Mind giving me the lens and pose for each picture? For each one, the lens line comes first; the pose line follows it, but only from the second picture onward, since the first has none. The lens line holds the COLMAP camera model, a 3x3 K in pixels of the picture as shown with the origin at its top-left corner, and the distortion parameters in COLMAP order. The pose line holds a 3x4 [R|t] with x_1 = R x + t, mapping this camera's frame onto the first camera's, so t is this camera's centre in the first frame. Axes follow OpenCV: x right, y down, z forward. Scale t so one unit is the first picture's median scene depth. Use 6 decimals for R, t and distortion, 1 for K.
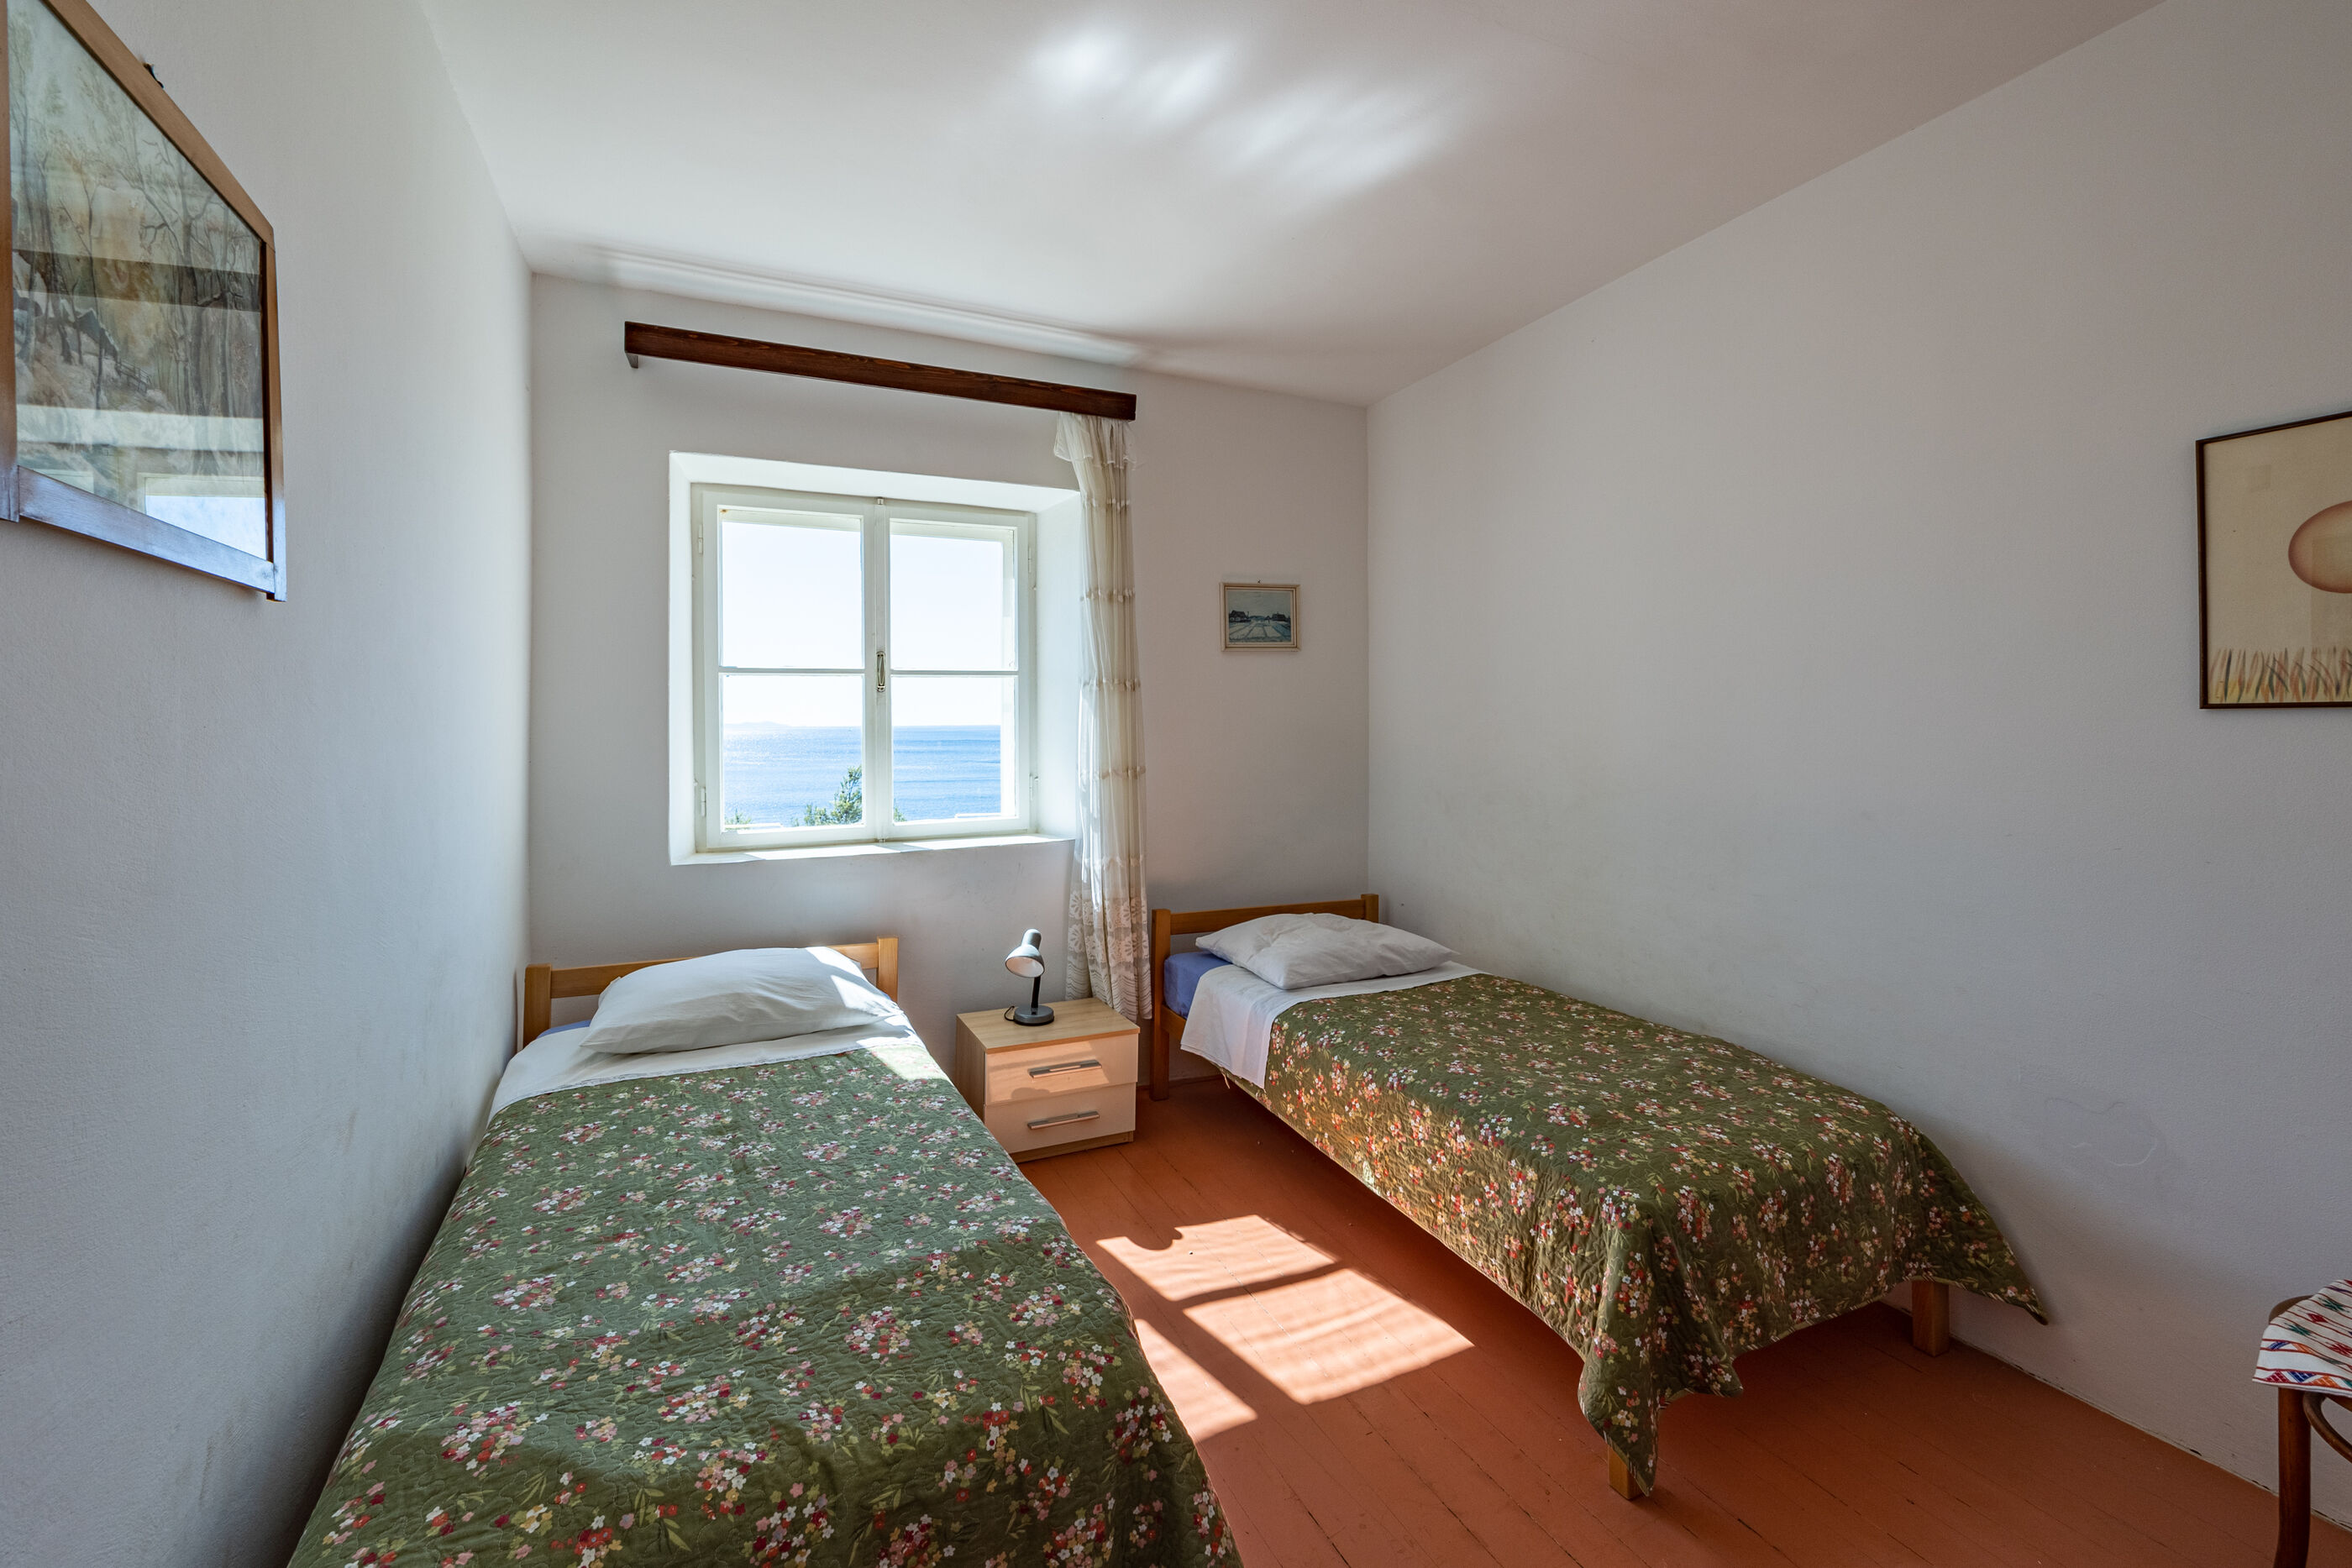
lens RADIAL K [[975.1, 0, 1143.4], [0, 975.1, 717.8], [0, 0, 1]] dist [-0.001526, -0.003327]
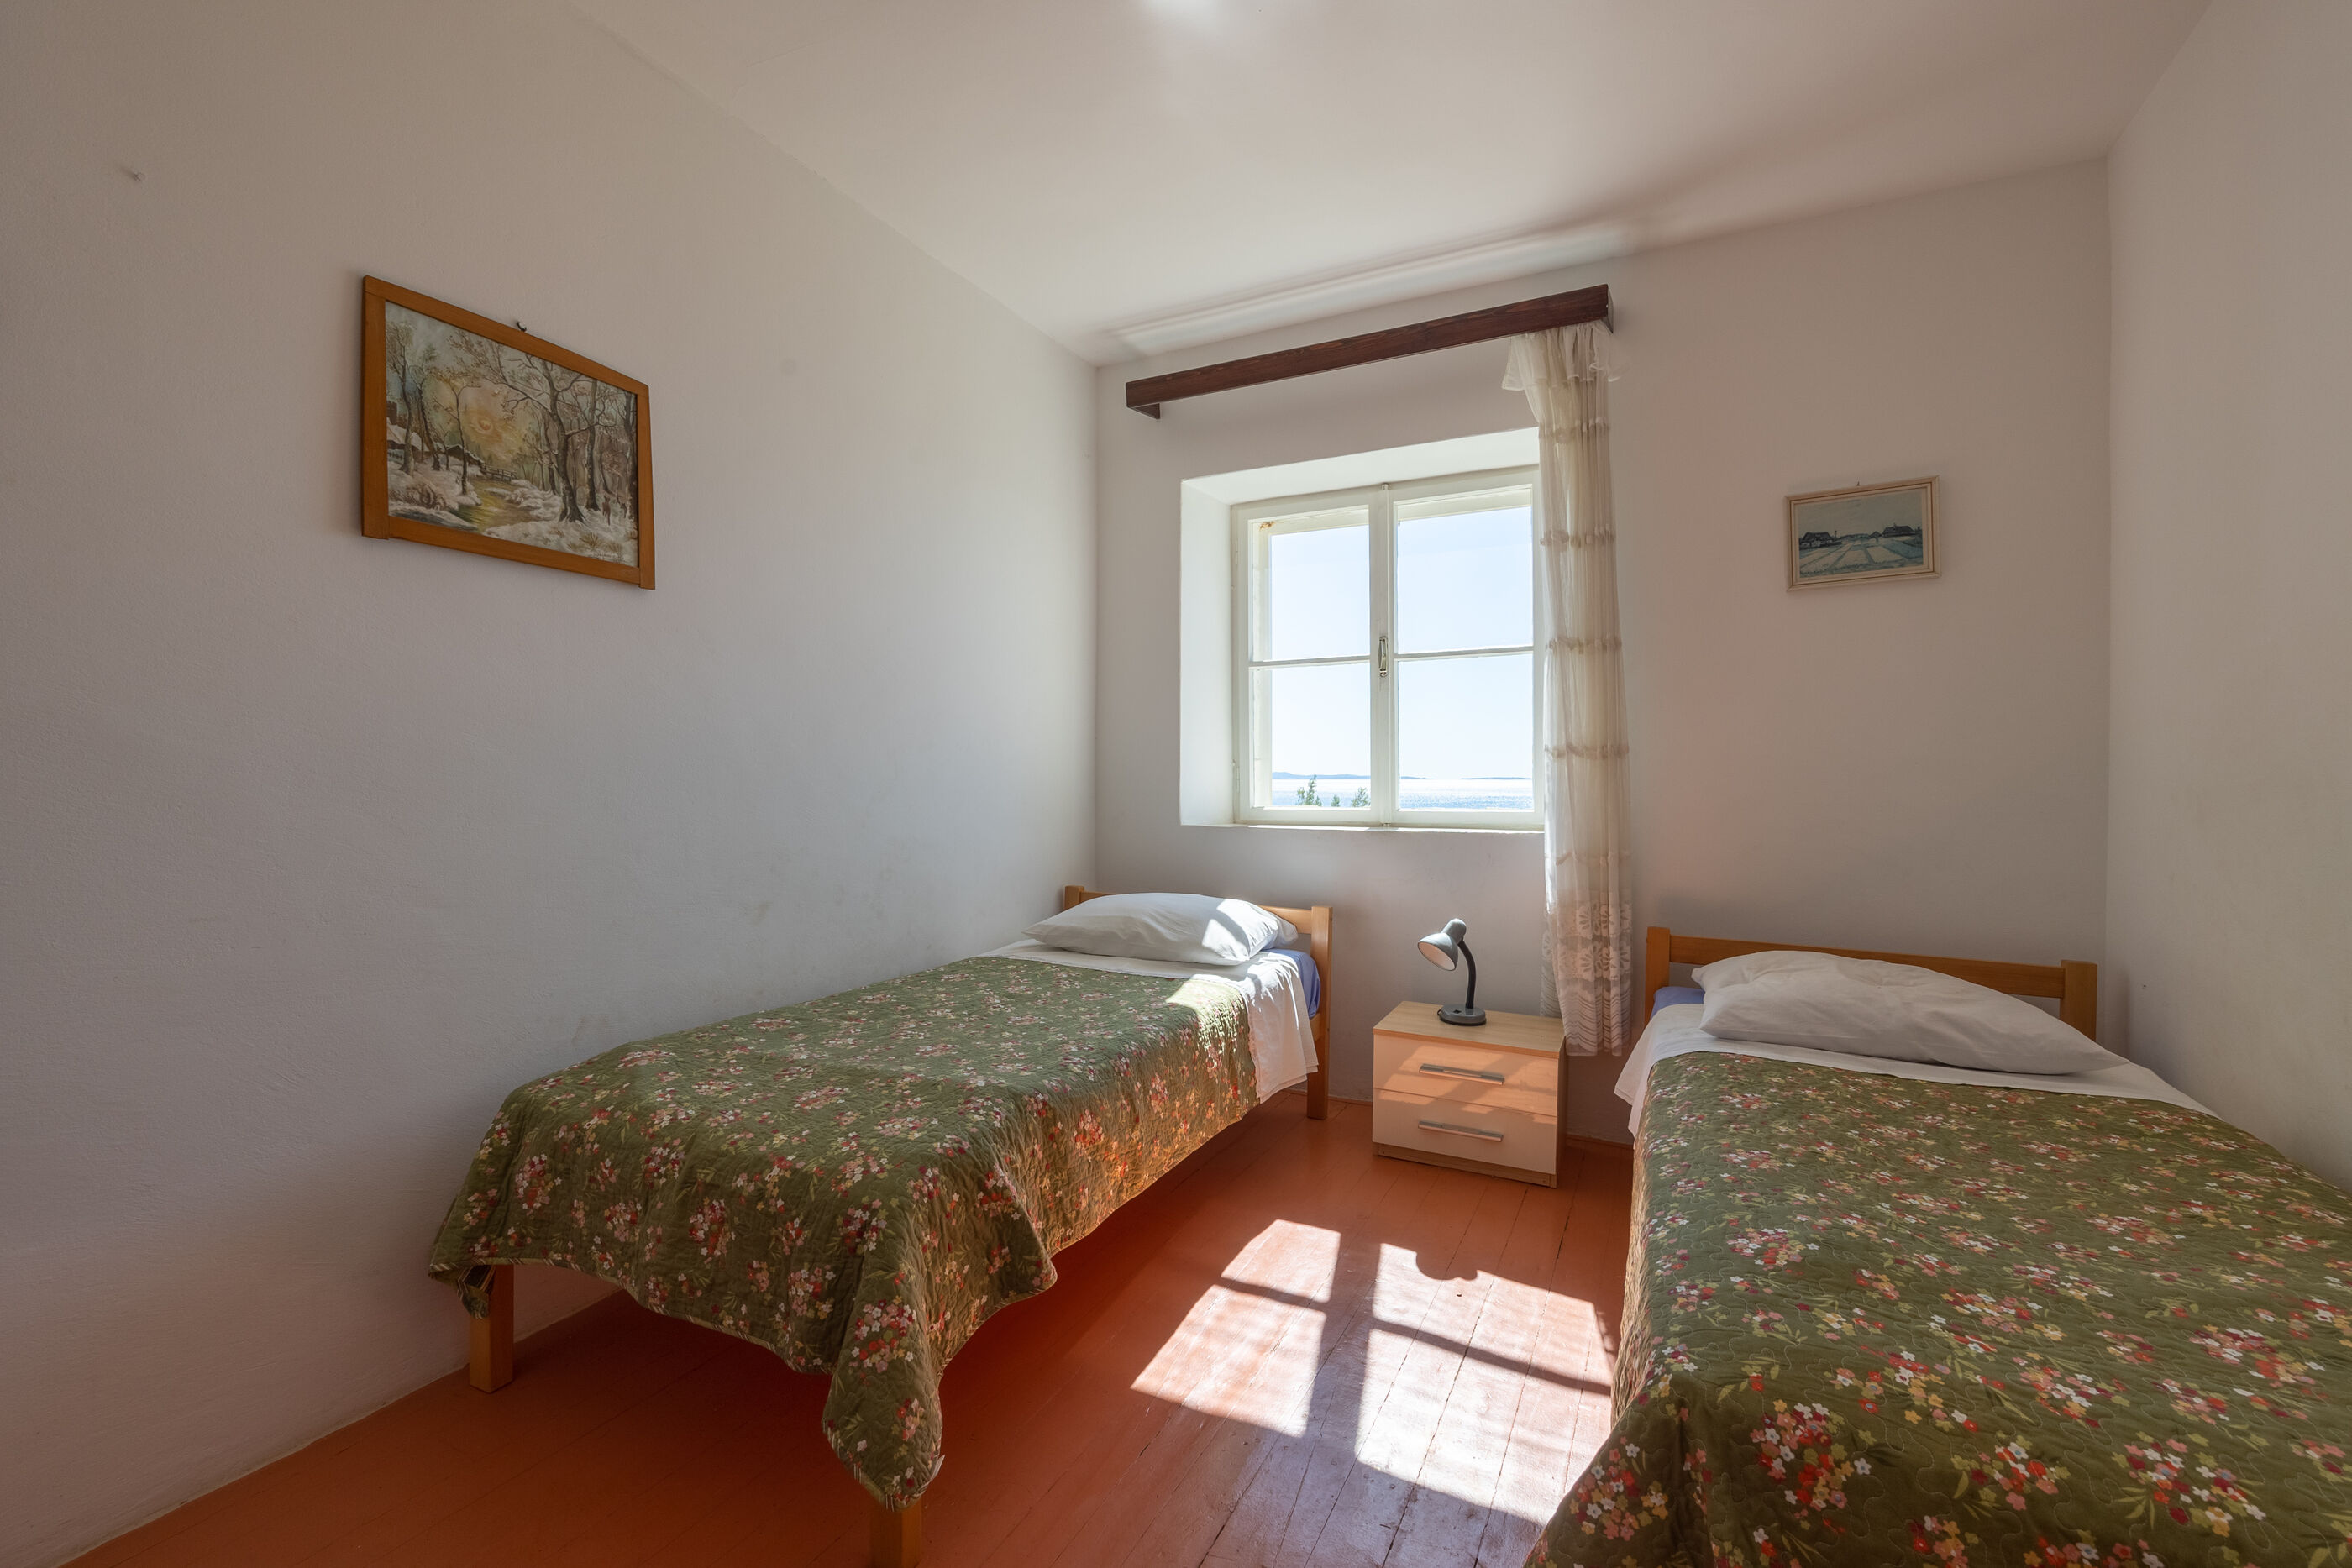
lens RADIAL K [[975.1, 0, 1180.6], [0, 975.1, 777.3], [0, 0, 1]] dist [-0.001526, -0.003327]
pose [[0.628887, 0.009329, -0.777441, 0.438472], [-0.004798, 0.999956, 0.008118, 0.080358], [0.777482, -0.001375, 0.628904, 0.233811]]
